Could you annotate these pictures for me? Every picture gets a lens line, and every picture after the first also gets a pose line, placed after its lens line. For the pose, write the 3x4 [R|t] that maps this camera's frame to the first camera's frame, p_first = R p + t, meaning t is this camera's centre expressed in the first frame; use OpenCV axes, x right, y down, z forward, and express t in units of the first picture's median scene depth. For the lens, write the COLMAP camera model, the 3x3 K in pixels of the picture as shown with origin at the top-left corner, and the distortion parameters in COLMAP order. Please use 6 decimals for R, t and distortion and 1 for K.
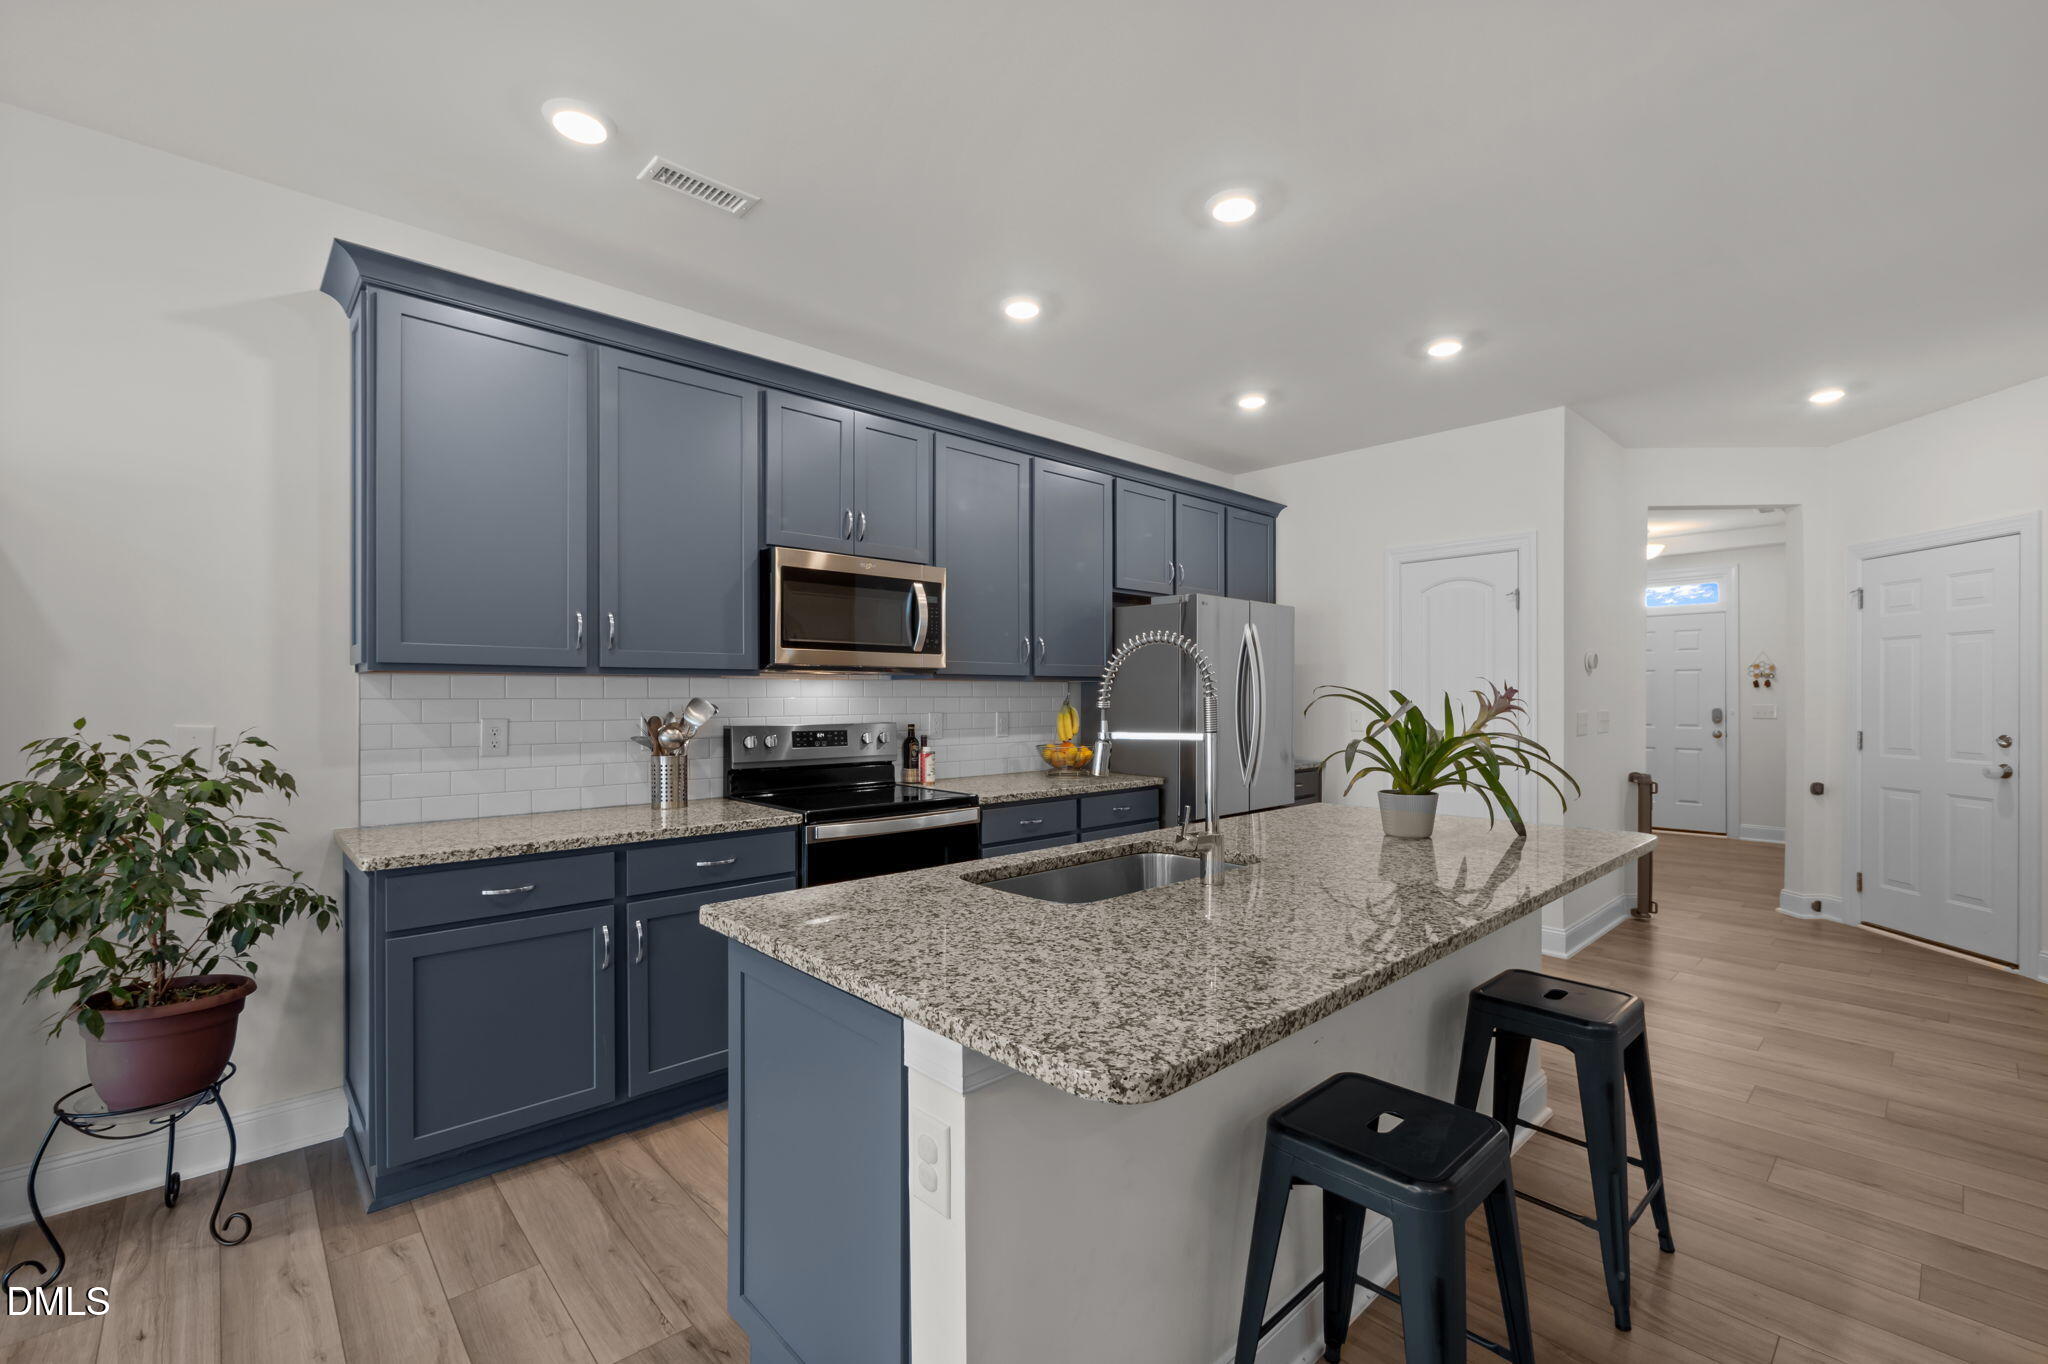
lens RADIAL K [[873.4, 0, 1020.9], [0, 873.4, 700.6], [0, 0, 1]] dist [-0.000632, 0.000000]
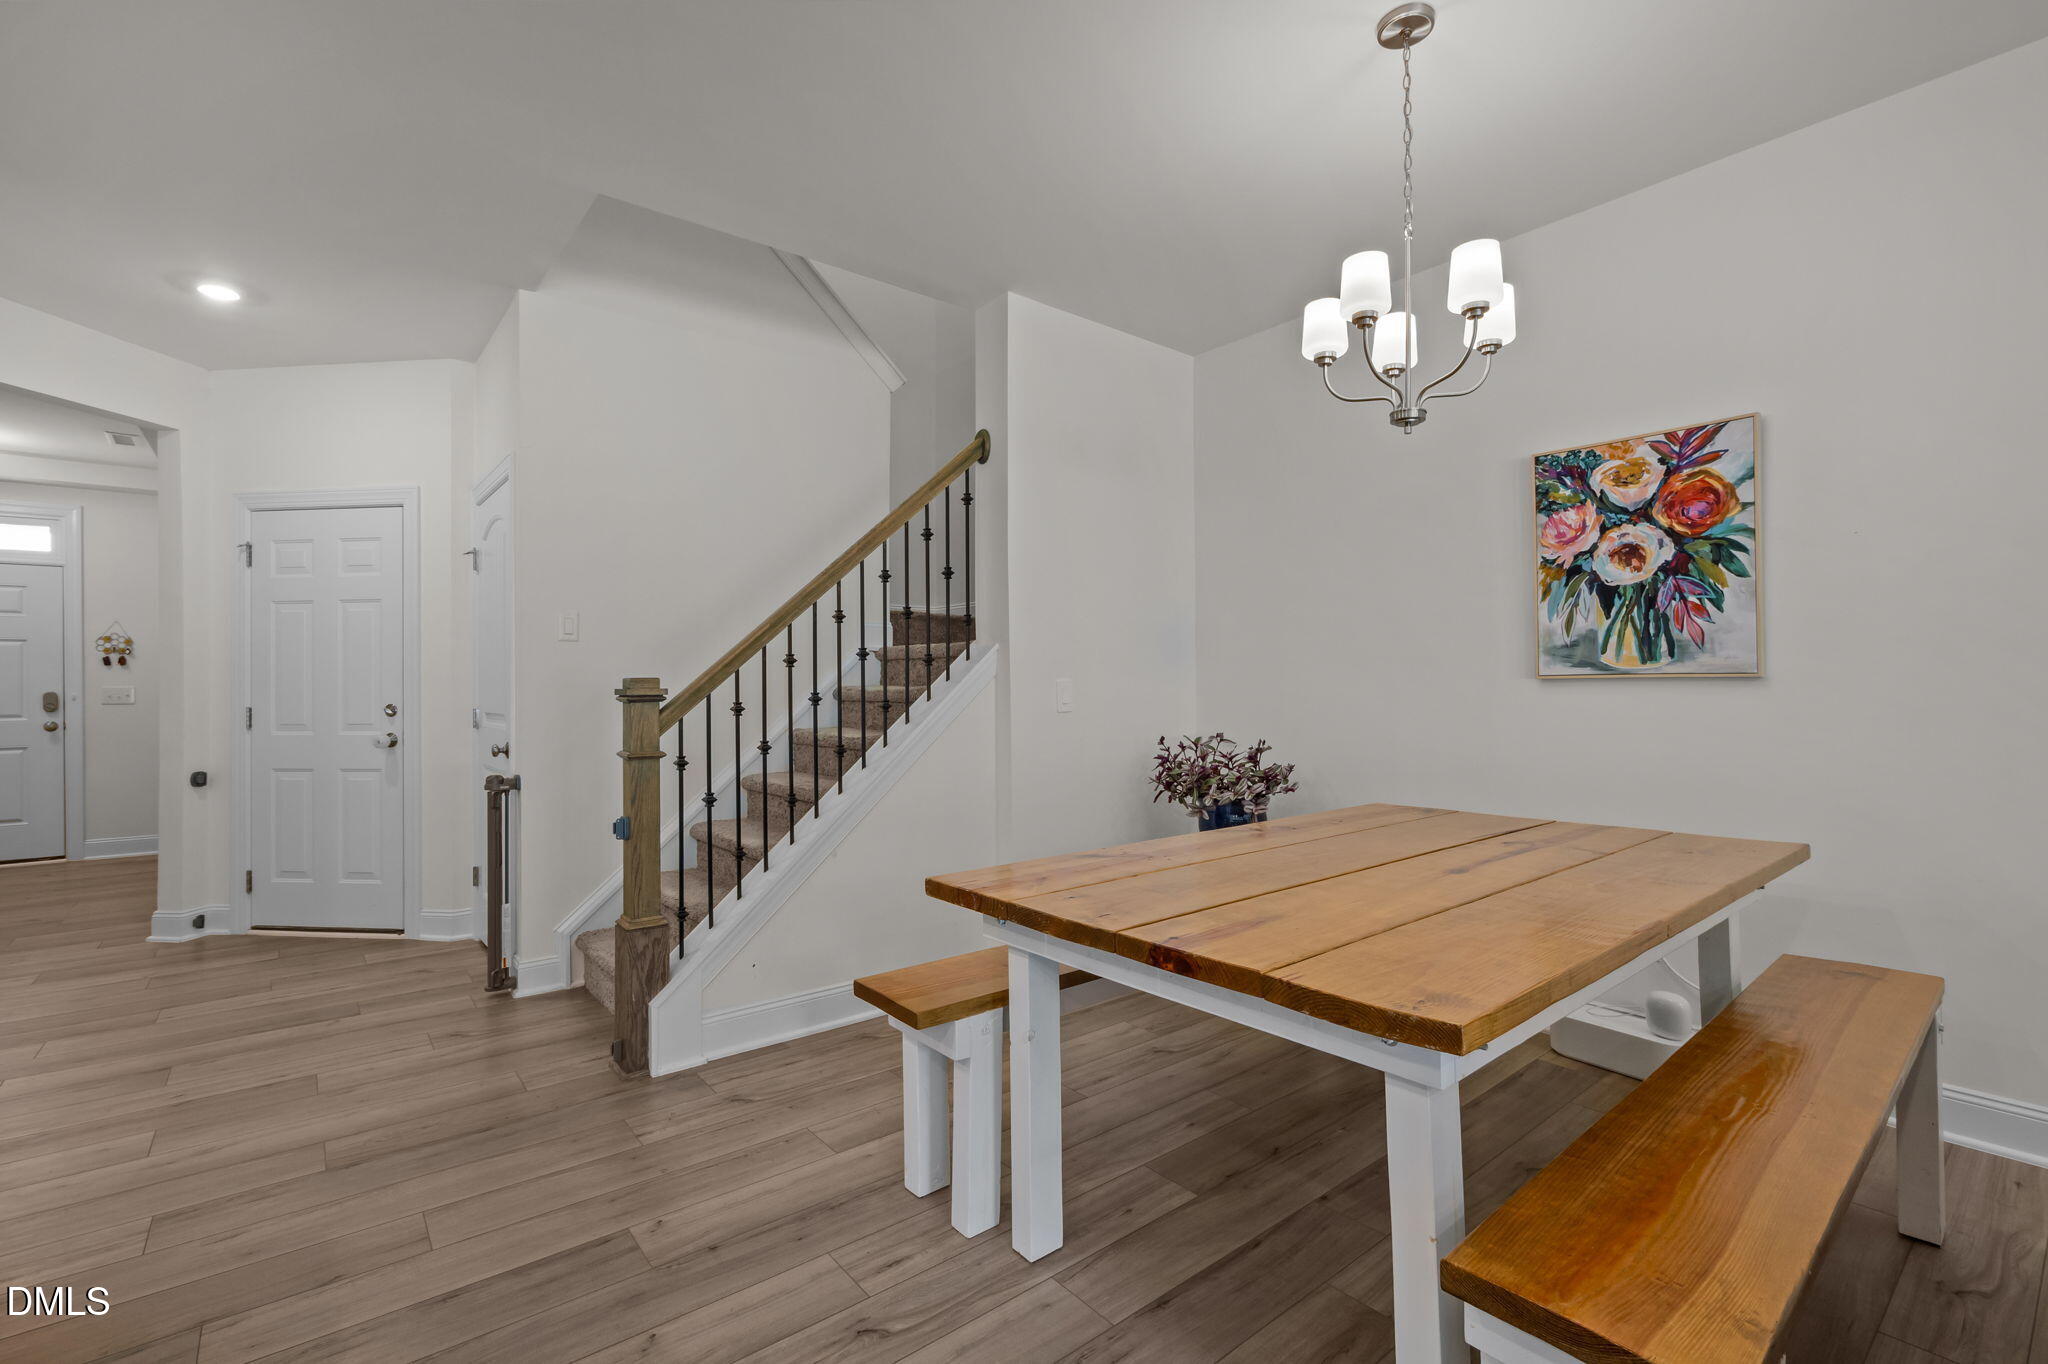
lens RADIAL K [[895.9, 0, 1024.0], [0, 895.9, 682.0], [0, 0, 1]] dist [-0.001433, -0.000038]
pose [[0.060965, 0.008206, 0.998106, 0.127705], [0.011777, 0.999891, -0.008940, 0.028743], [-0.998070, 0.012300, 0.060862, 0.188003]]
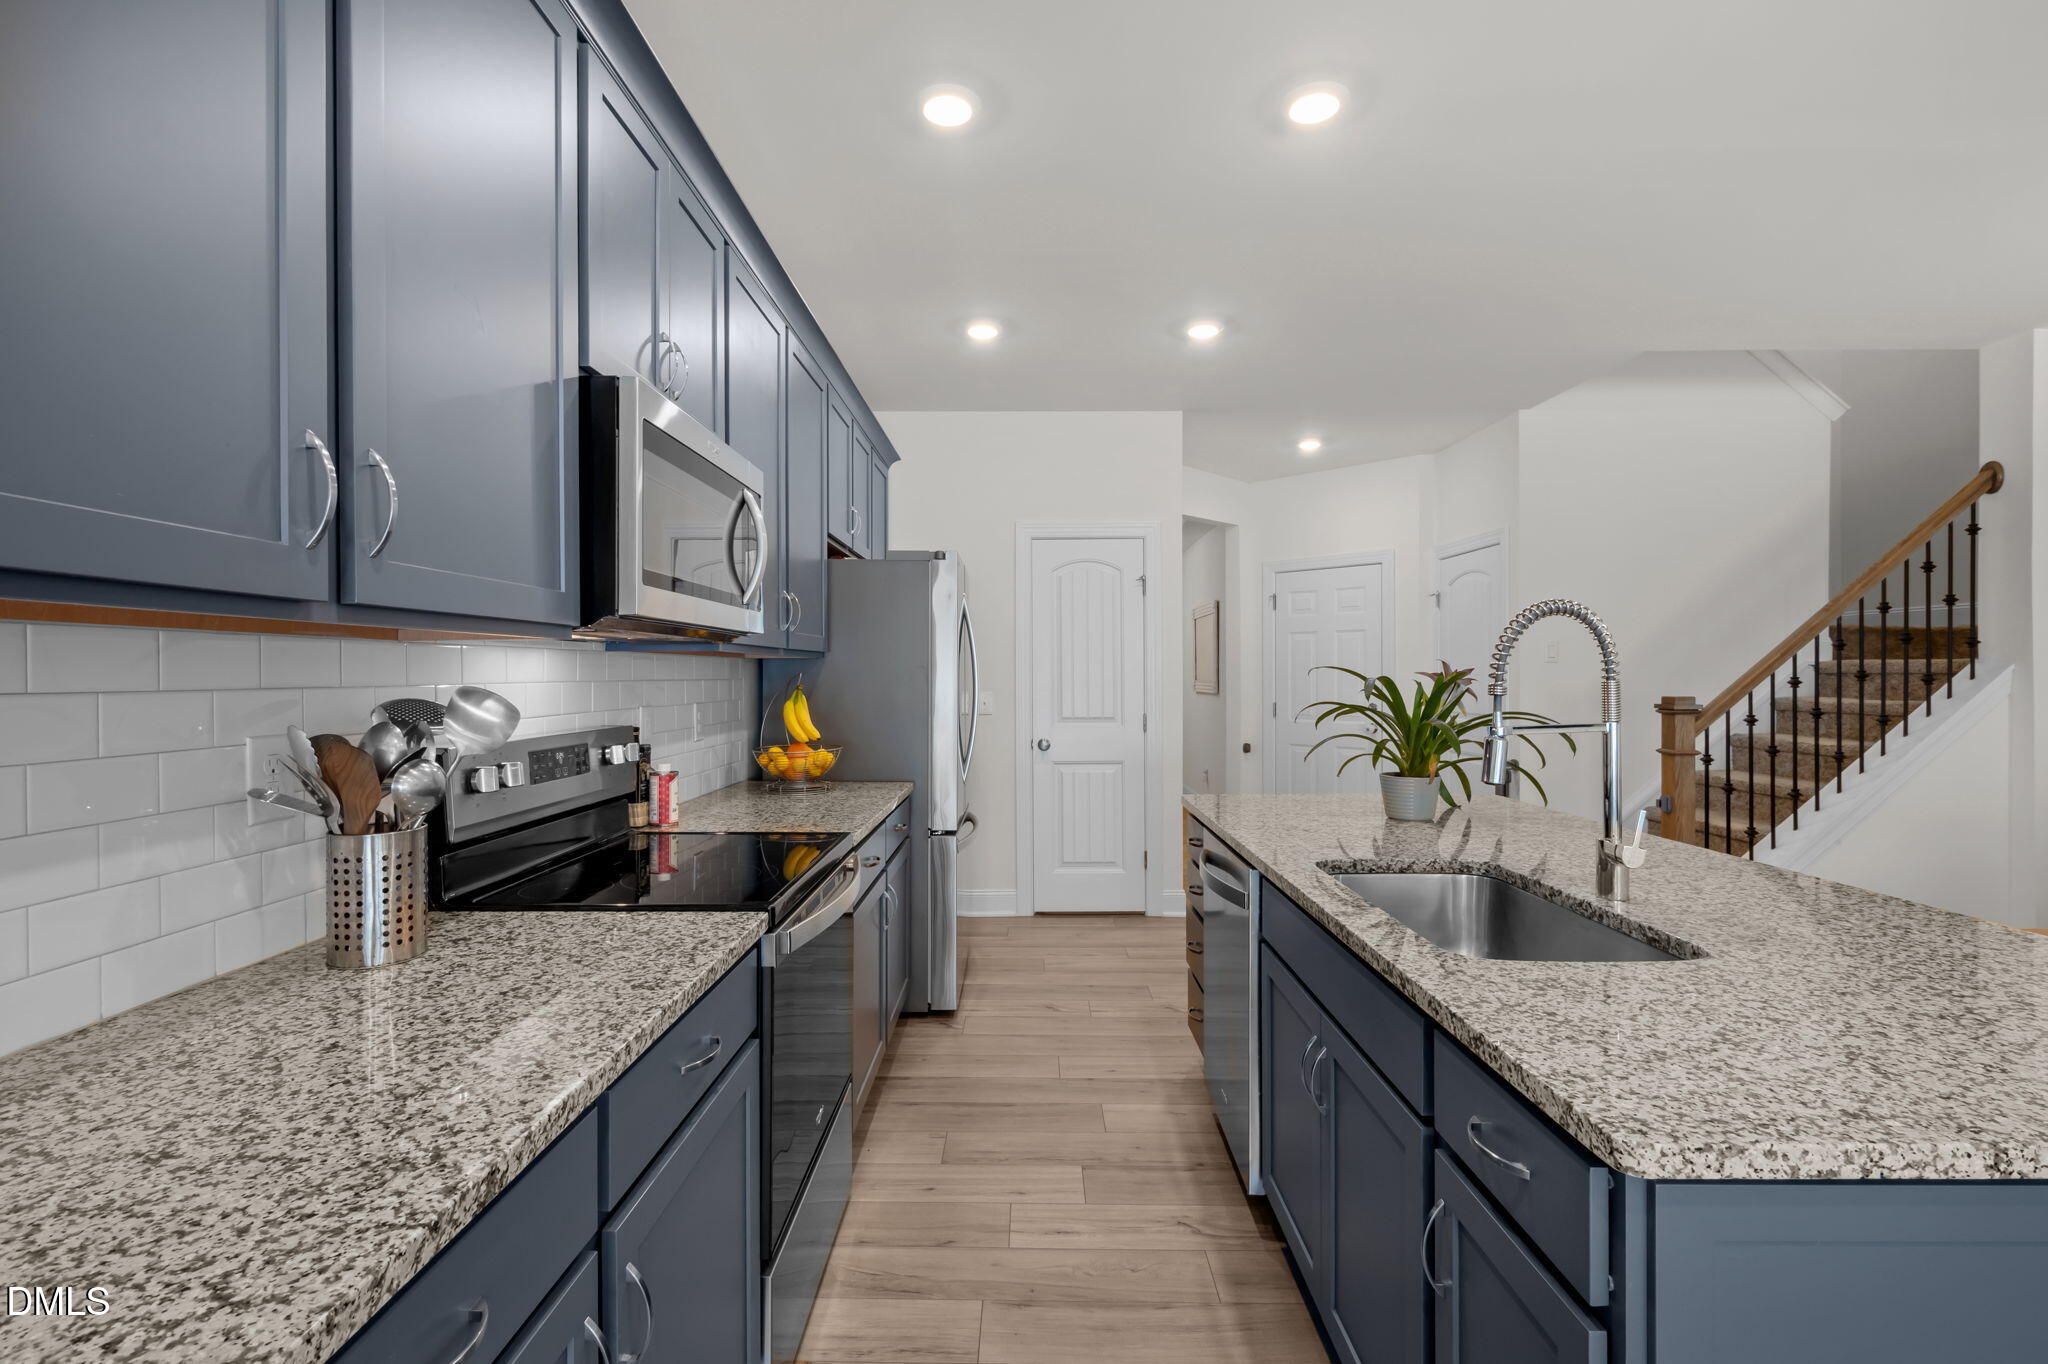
lens RADIAL K [[929.7, 0, 1024.0], [0, 929.7, 682.0], [0, 0, 1]] dist [-0.000235, 0.000268]
pose [[0.689469, -0.007407, 0.724277, -0.342619], [0.007260, 0.999968, 0.003316, -0.003556], [-0.724279, 0.002972, 0.689501, 0.325383]]
